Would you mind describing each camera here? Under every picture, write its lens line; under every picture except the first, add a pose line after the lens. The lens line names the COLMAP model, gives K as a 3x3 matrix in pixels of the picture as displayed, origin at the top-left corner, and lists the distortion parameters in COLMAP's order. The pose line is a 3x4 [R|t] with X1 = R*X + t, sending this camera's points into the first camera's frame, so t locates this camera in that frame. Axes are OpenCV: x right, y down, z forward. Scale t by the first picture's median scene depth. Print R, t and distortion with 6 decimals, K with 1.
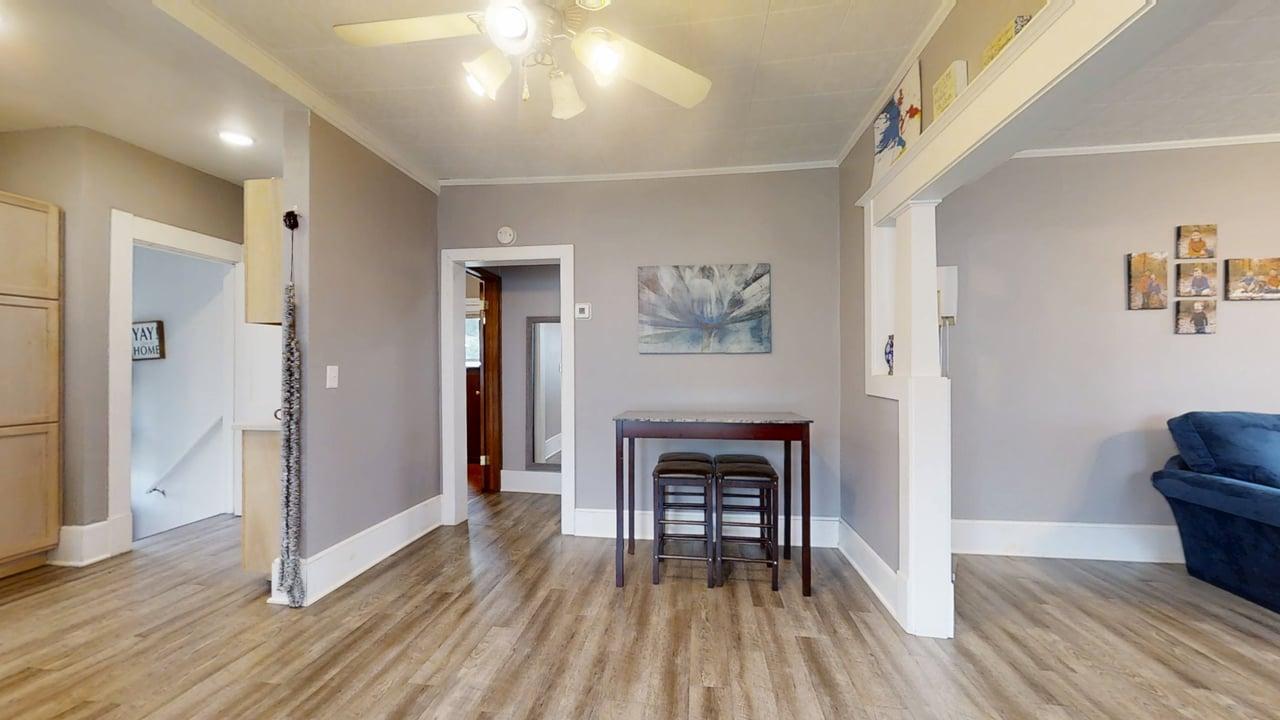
lens RADIAL K [[469.3, 0, 637.1], [0, 469.3, 363.7], [0, 0, 1]] dist [-0.000108, -0.000496]
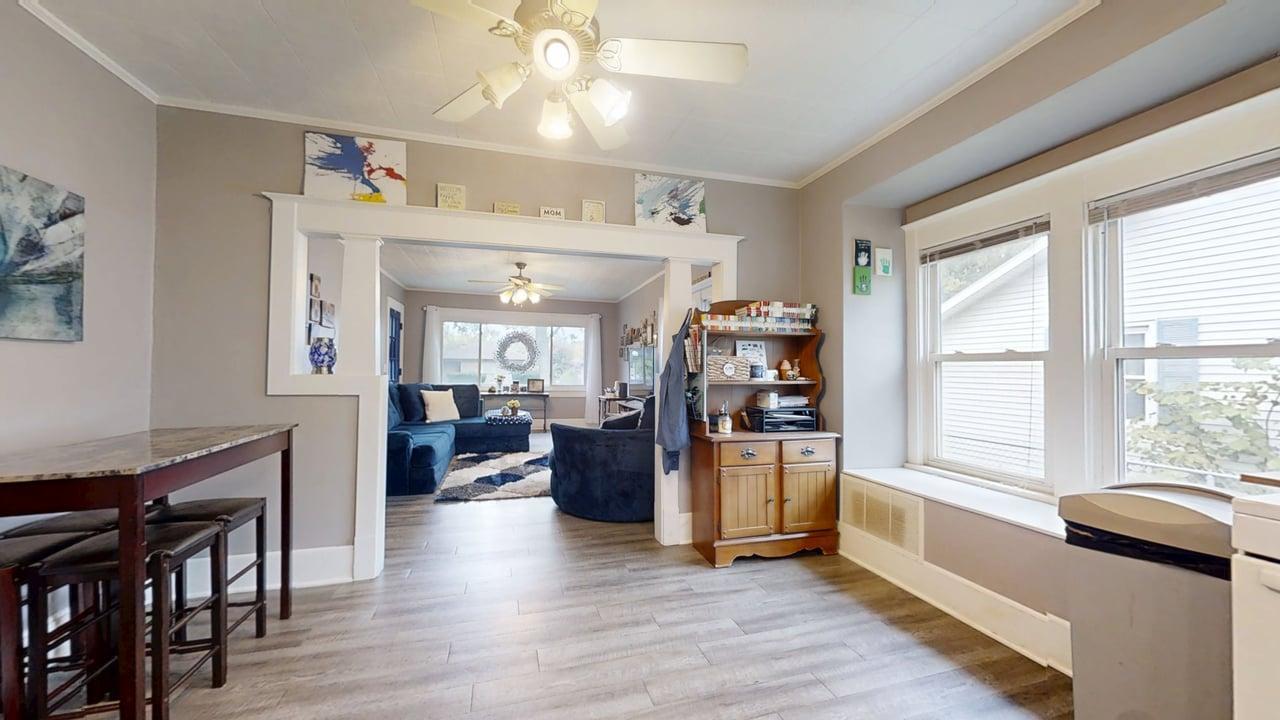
lens RADIAL K [[469.3, 0, 639.9], [0, 469.3, 363.0], [0, 0, 1]] dist [-0.000108, -0.000496]
pose [[-0.402041, 0.009144, 0.915576, -0.650527], [-0.013792, 0.999776, -0.016041, 0.004443], [-0.915518, -0.019077, -0.401825, 0.643164]]
